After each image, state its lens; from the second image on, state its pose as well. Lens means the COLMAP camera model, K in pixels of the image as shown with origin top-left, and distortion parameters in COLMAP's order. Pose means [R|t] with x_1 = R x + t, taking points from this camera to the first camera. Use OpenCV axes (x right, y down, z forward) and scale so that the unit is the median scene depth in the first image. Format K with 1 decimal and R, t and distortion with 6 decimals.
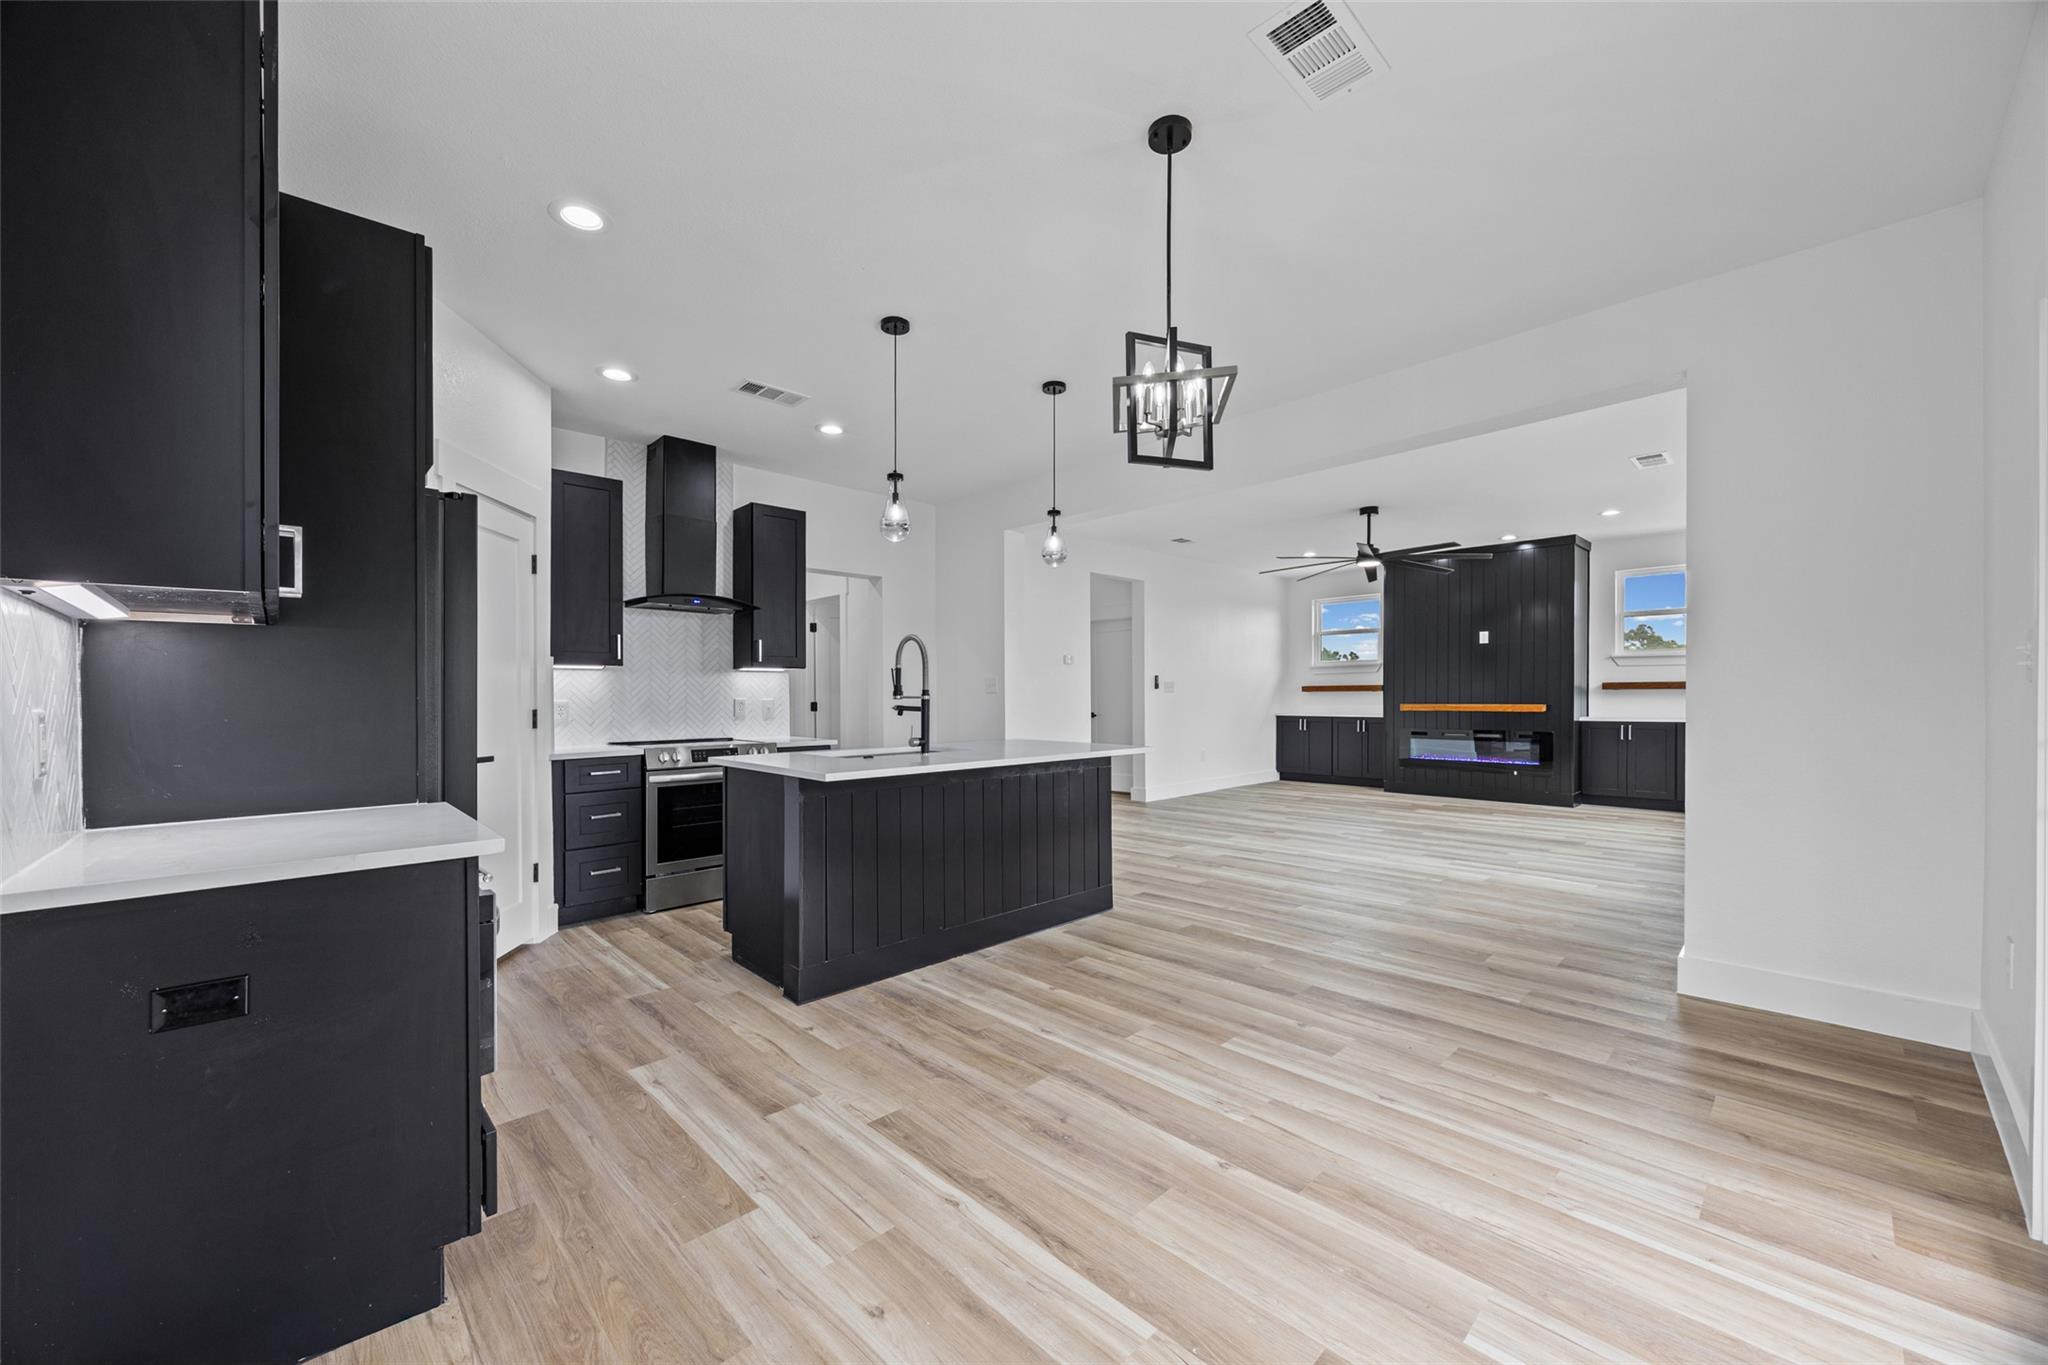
lens RADIAL K [[790.4, 0, 1039.1], [0, 790.4, 695.5], [0, 0, 1]] dist [-0.003751, 0.000700]
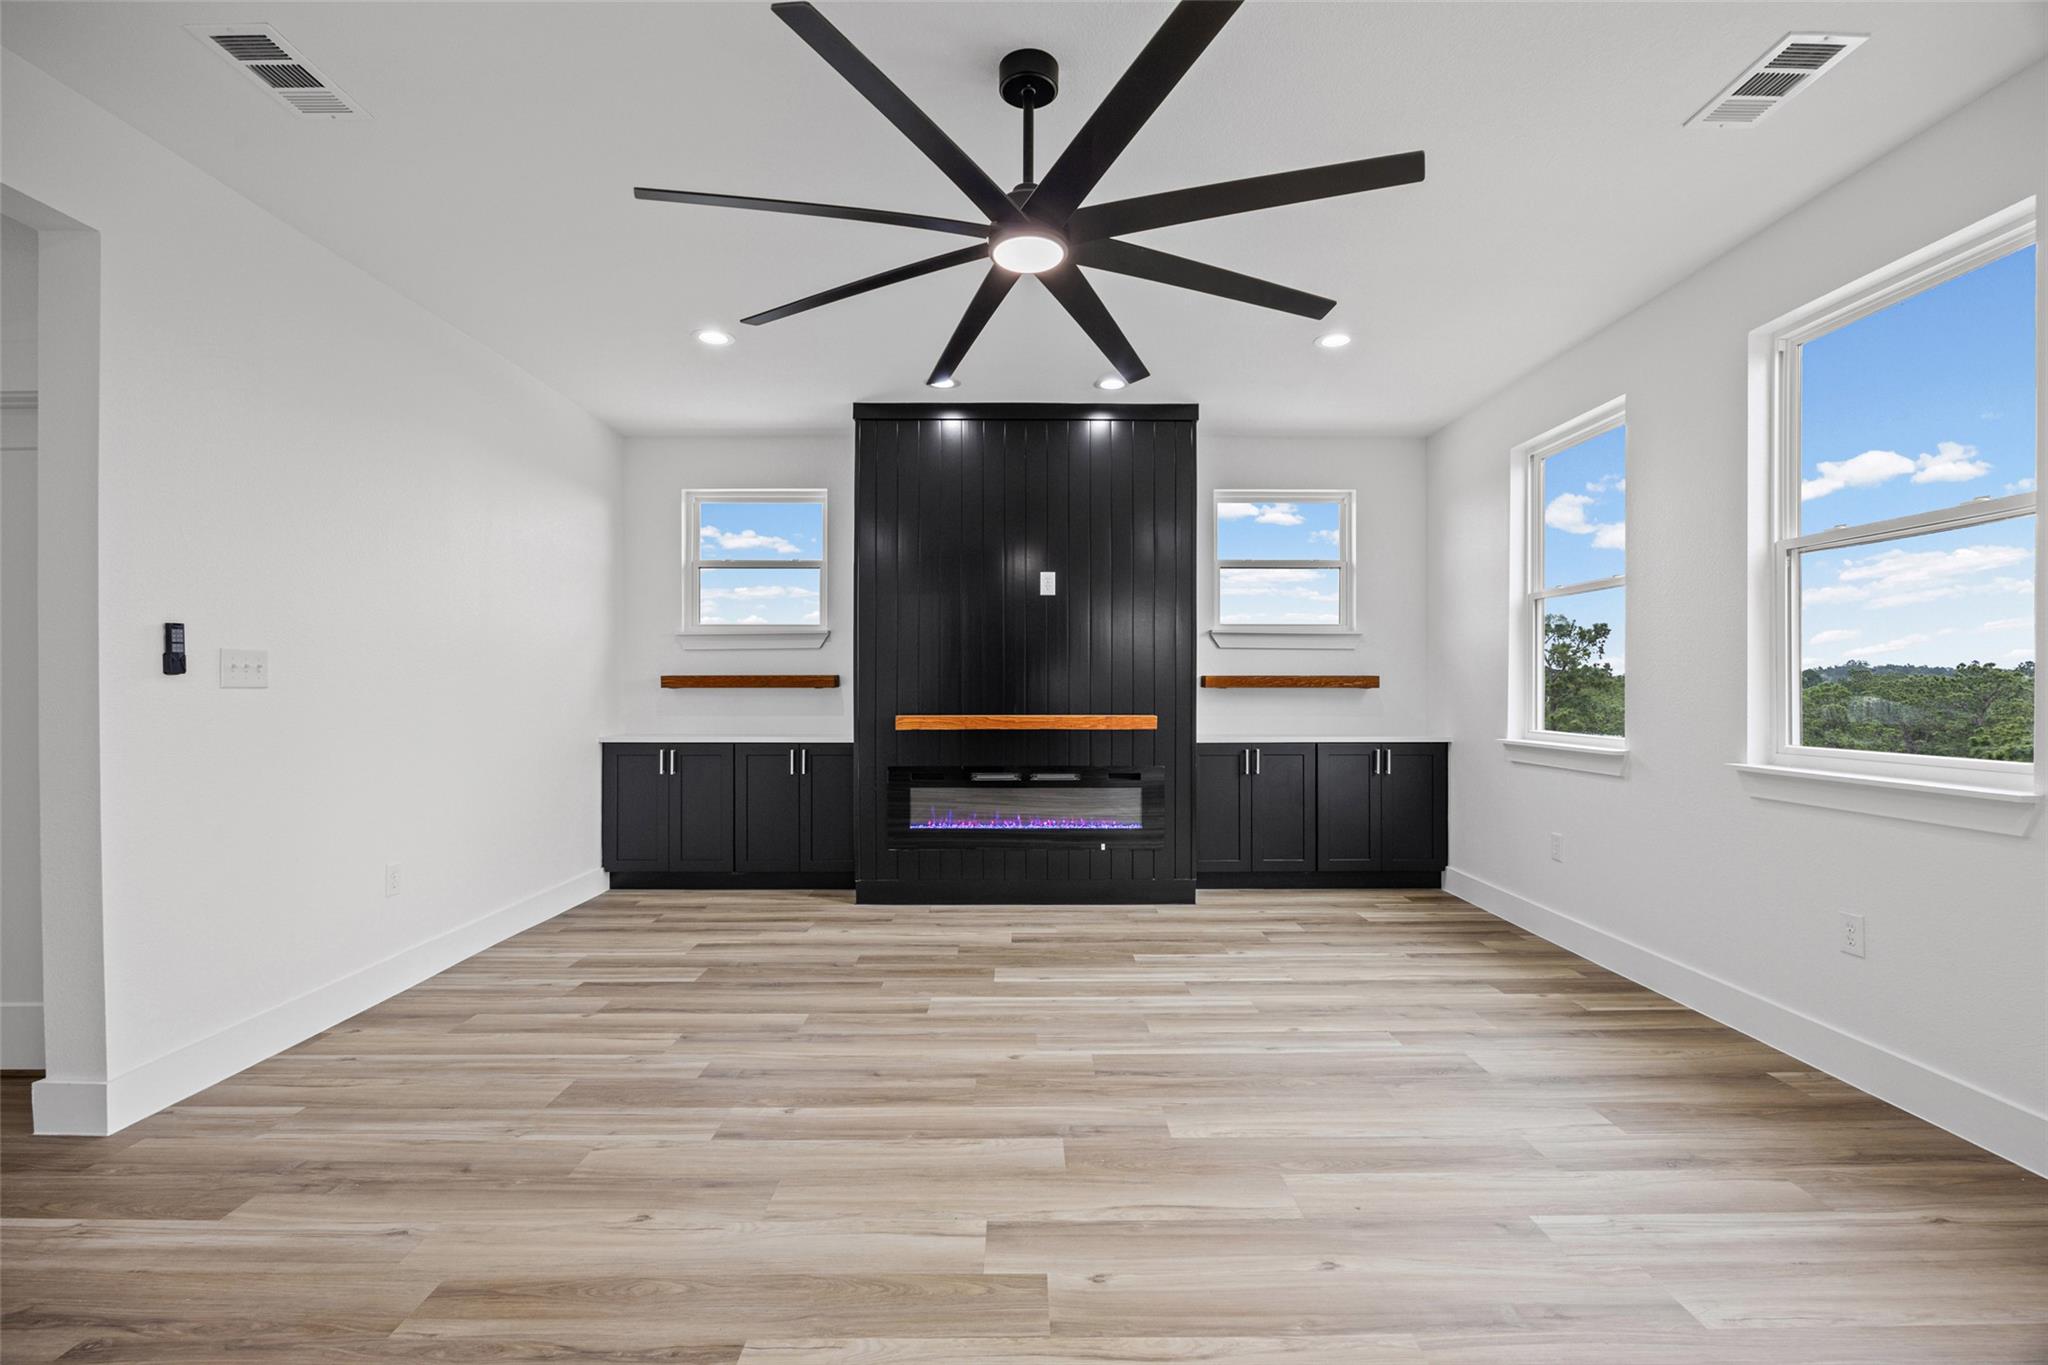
lens RADIAL K [[899.3, 0, 1028.2], [0, 899.3, 681.0], [0, 0, 1]] dist [-0.018788, -0.000020]
pose [[0.704539, 0.011788, 0.709568, 0.331556], [-0.003421, 0.999907, -0.013215, -0.007430], [-0.709657, 0.006883, 0.704514, 1.397894]]
